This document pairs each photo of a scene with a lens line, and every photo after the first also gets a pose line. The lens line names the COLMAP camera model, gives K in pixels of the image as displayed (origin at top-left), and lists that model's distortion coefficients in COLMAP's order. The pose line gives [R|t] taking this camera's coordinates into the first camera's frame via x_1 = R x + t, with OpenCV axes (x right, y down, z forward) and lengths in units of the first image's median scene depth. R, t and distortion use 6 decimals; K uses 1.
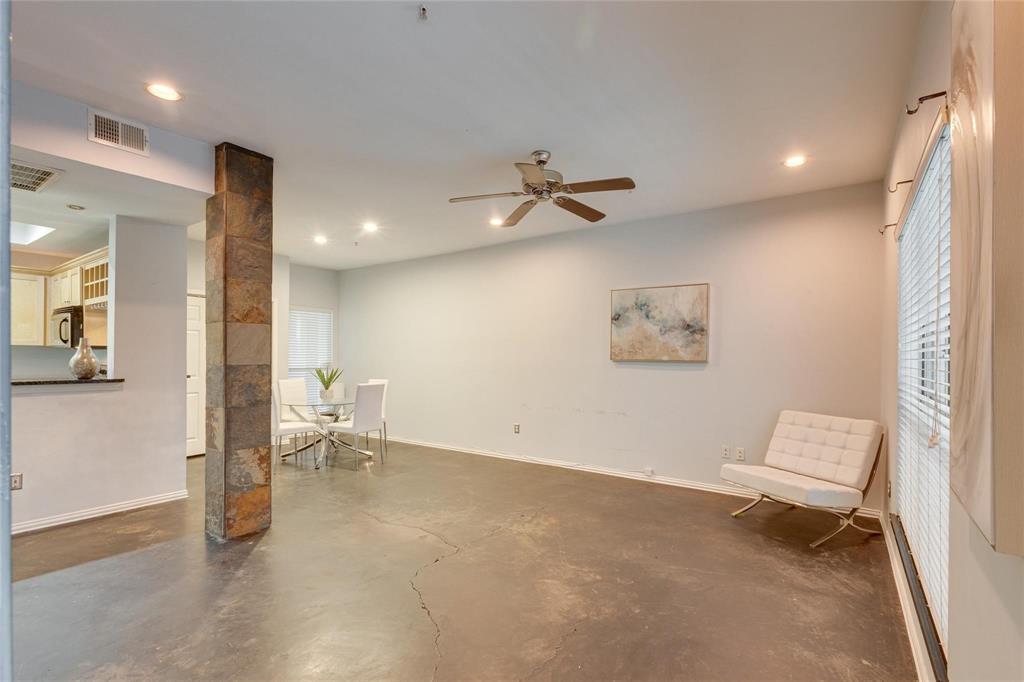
lens RADIAL K [[468.8, 0, 524.8], [0, 468.8, 346.8], [0, 0, 1]] dist [-0.006026, 0.004491]
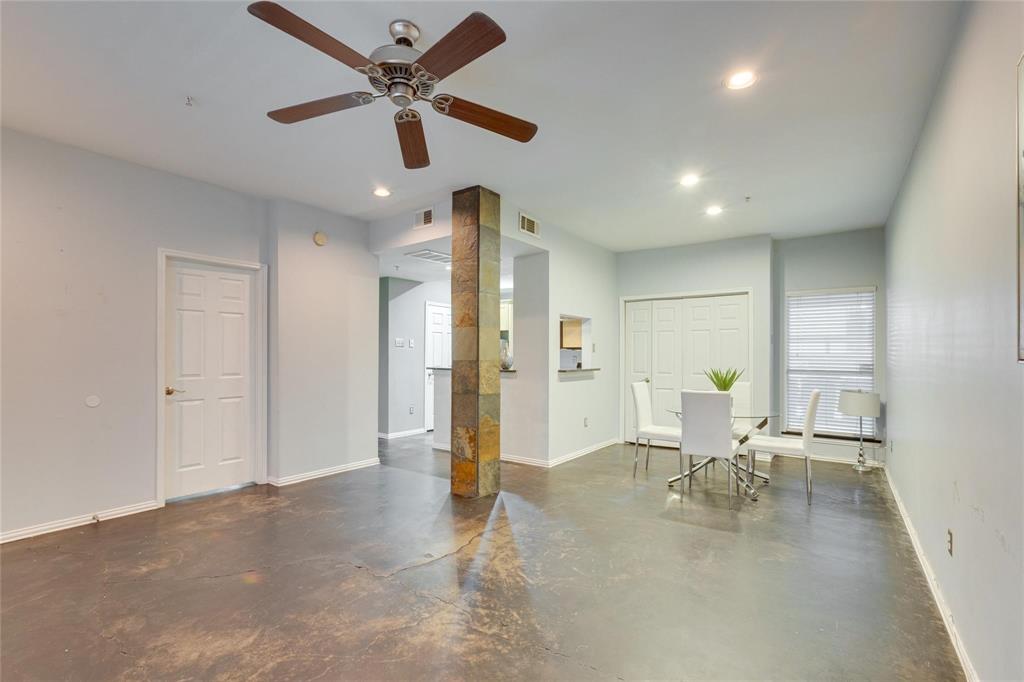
lens RADIAL K [[464.6, 0, 513.4], [0, 464.6, 347.0], [0, 0, 1]] dist [-0.011421, 0.003597]
pose [[-0.017639, -0.021856, -0.999606, 0.470878], [0.017794, 0.999596, -0.022169, 0.023884], [0.999686, -0.018178, -0.017243, 0.840938]]
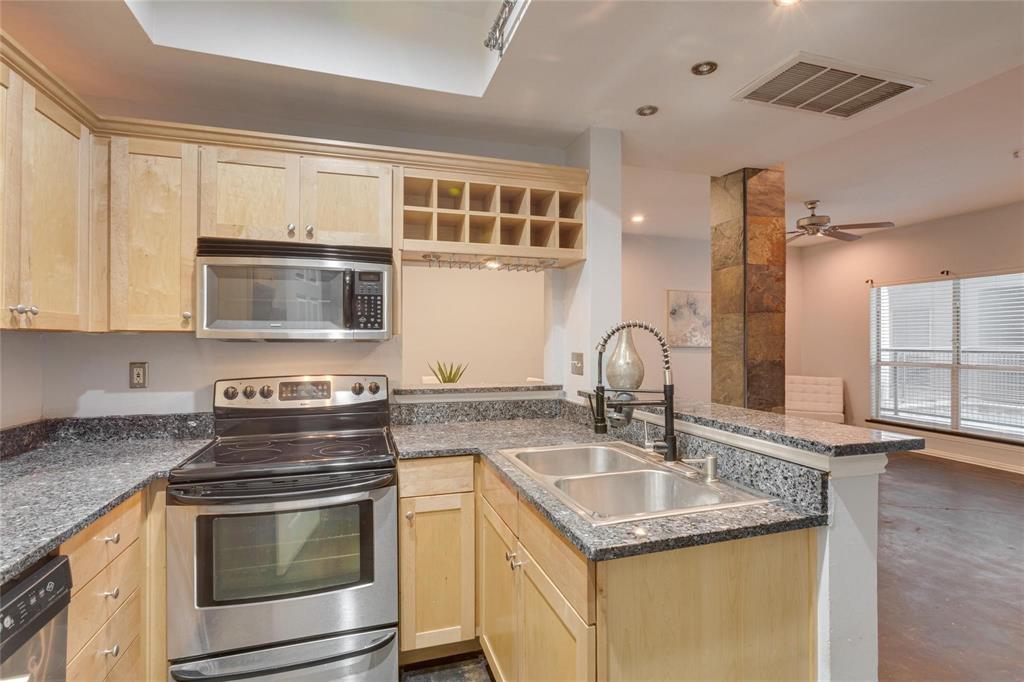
lens RADIAL K [[497.9, 0, 510.0], [0, 497.9, 334.9], [0, 0, 1]] dist [-0.006336, 0.003970]
pose [[0.612856, 0.002134, 0.790192, -1.249015], [-0.013990, 0.999869, 0.008150, -0.007635], [-0.790071, -0.016050, 0.612806, 0.587582]]
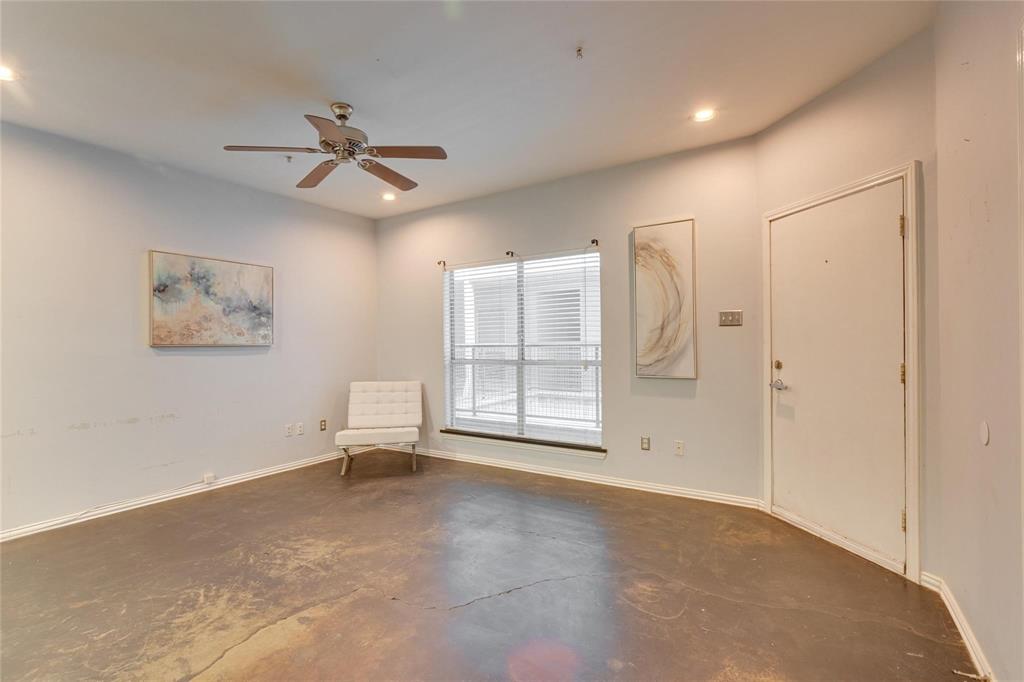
lens RADIAL K [[468.8, 0, 493.5], [0, 468.8, 340.7], [0, 0, 1]] dist [-0.006026, 0.004491]
pose [[-0.005176, -0.003433, 0.999981, -0.607753], [-0.007690, 0.999965, 0.003393, 0.014987], [-0.999957, -0.007673, -0.005202, 0.531467]]
